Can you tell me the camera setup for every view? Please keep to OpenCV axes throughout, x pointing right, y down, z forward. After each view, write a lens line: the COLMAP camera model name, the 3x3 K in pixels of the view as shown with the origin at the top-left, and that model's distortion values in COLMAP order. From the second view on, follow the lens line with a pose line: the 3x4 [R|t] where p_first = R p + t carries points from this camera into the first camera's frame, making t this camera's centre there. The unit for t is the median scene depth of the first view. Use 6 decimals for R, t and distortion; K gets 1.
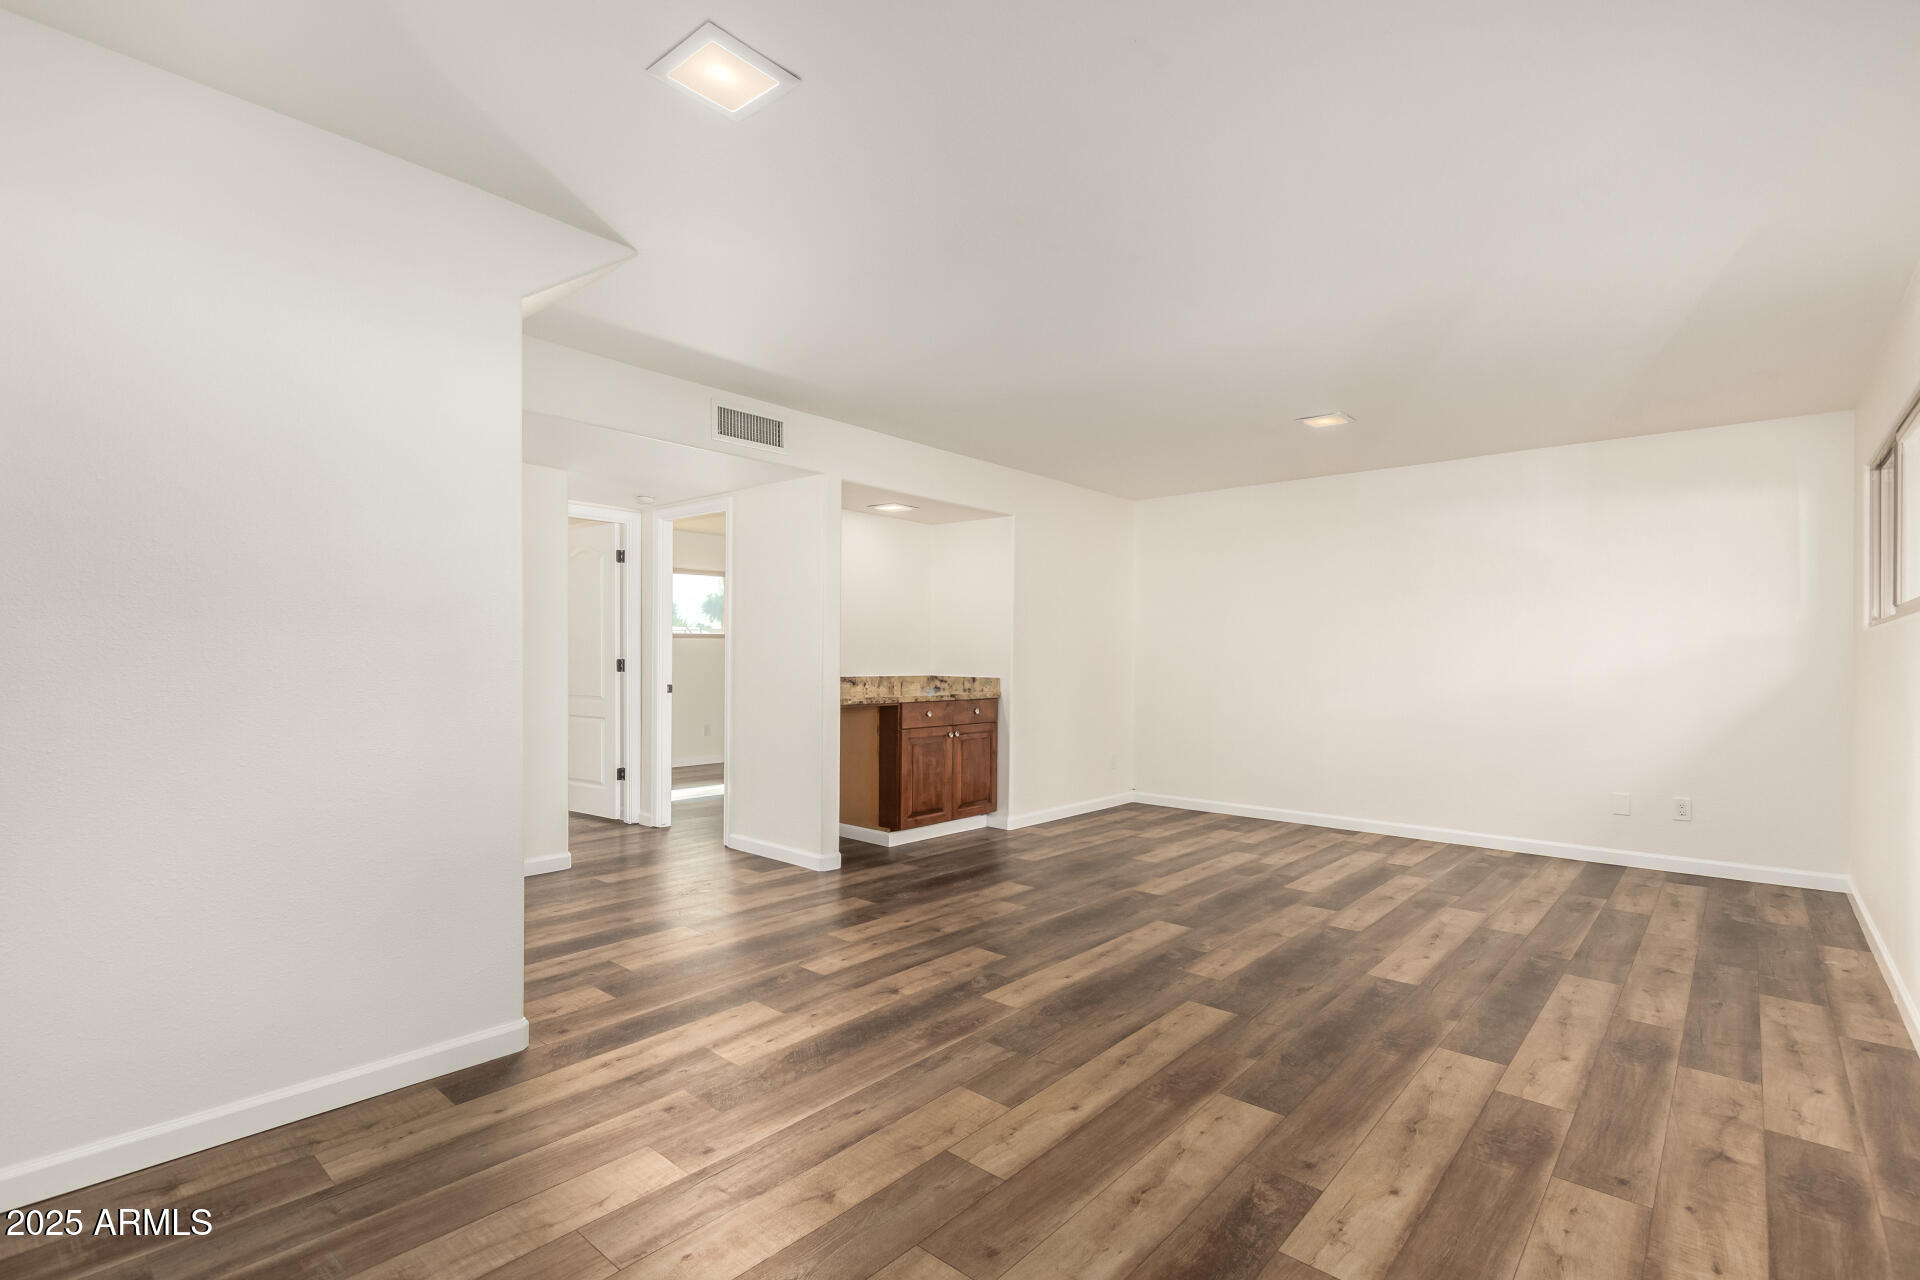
lens RADIAL K [[896.0, 0, 959.3], [0, 896.0, 649.7], [0, 0, 1]] dist [0.001813, 0.000339]
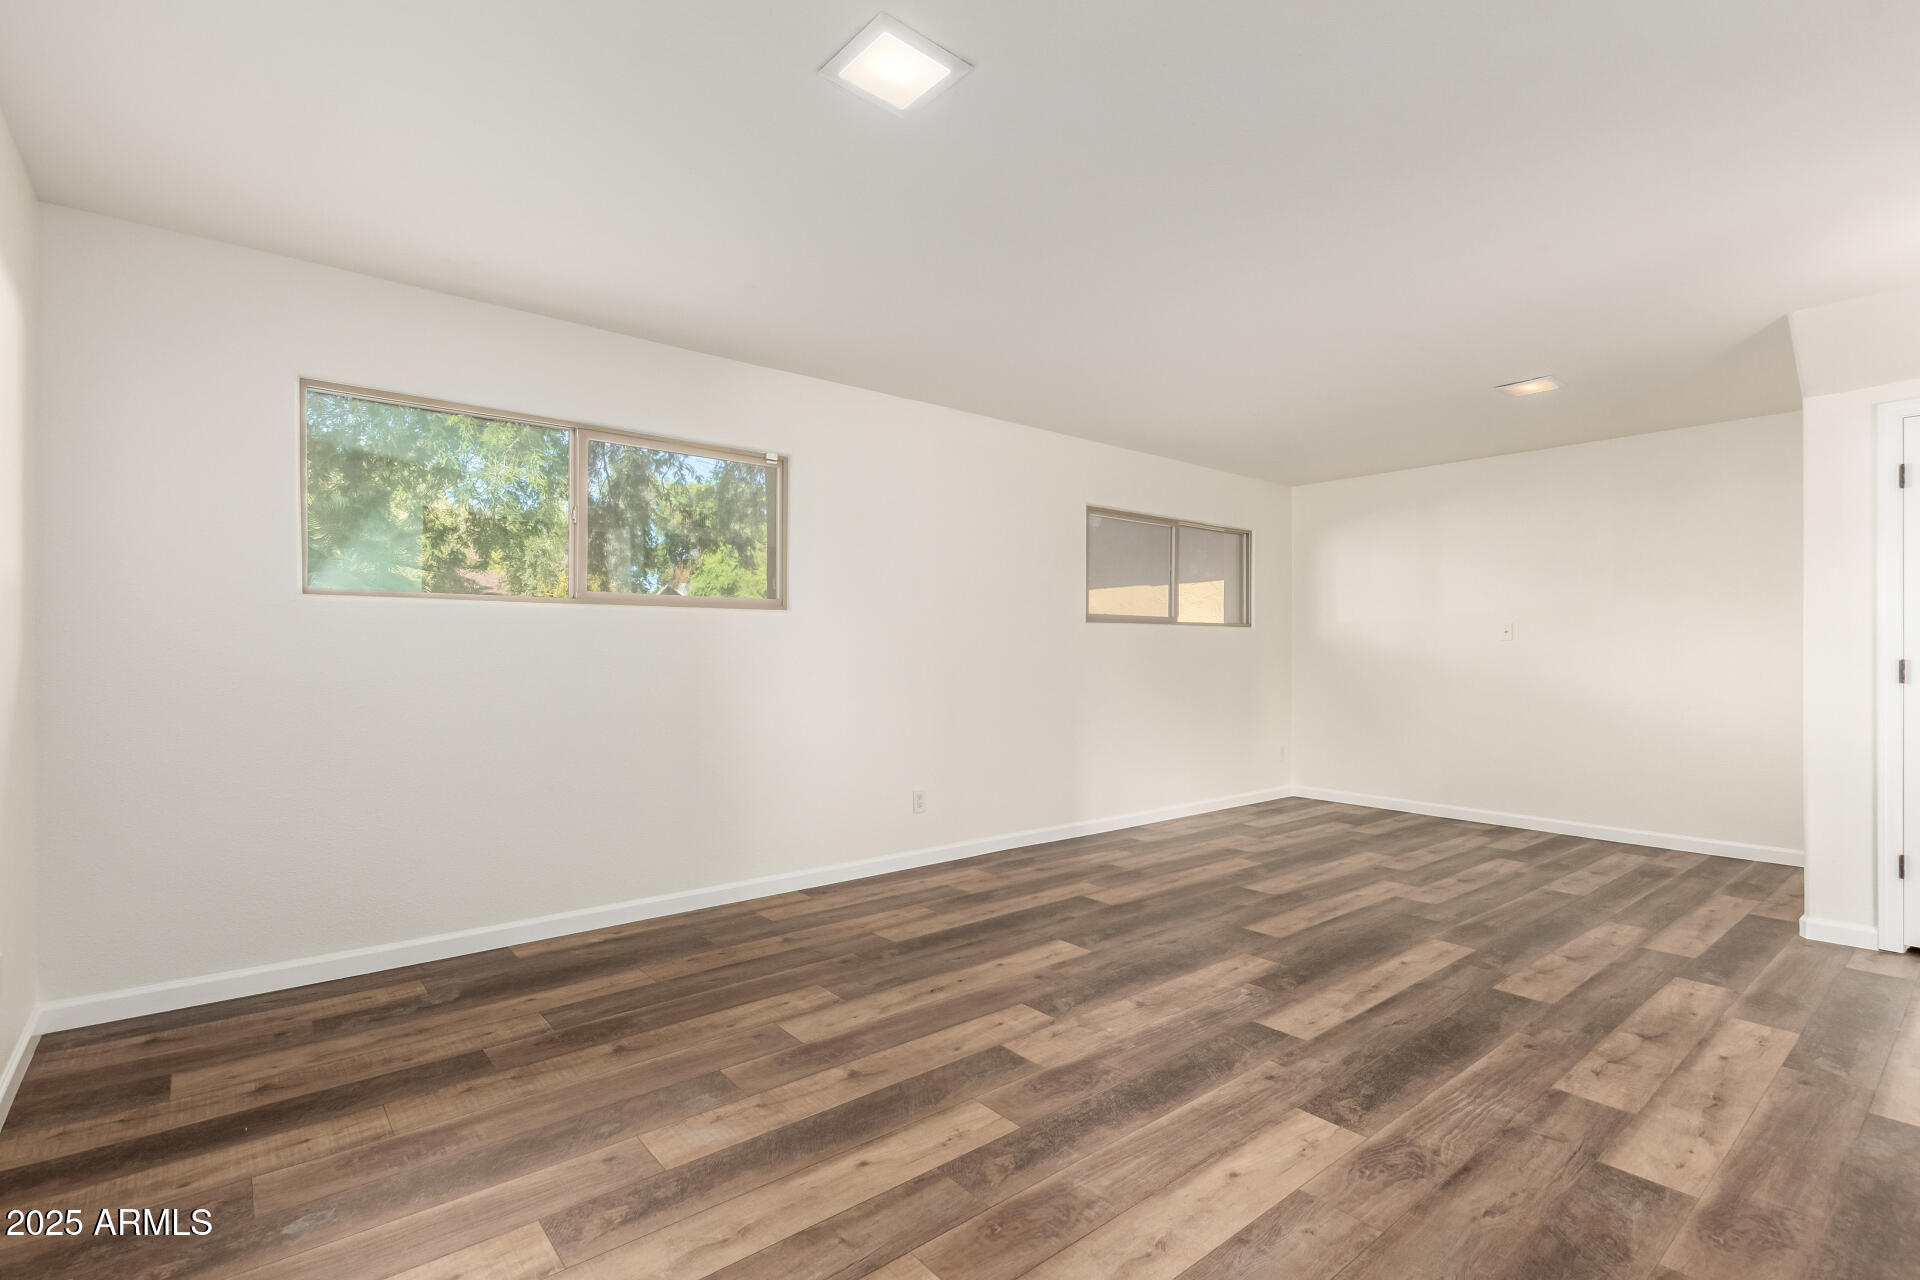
lens RADIAL K [[896.0, 0, 960.0], [0, 896.0, 646.4], [0, 0, 1]] dist [0.001813, 0.000339]
pose [[-0.987549, -0.010794, 0.156938, 0.424419], [-0.012943, 0.999836, -0.012675, 0.031317], [-0.156776, -0.014548, -0.987527, 1.927267]]
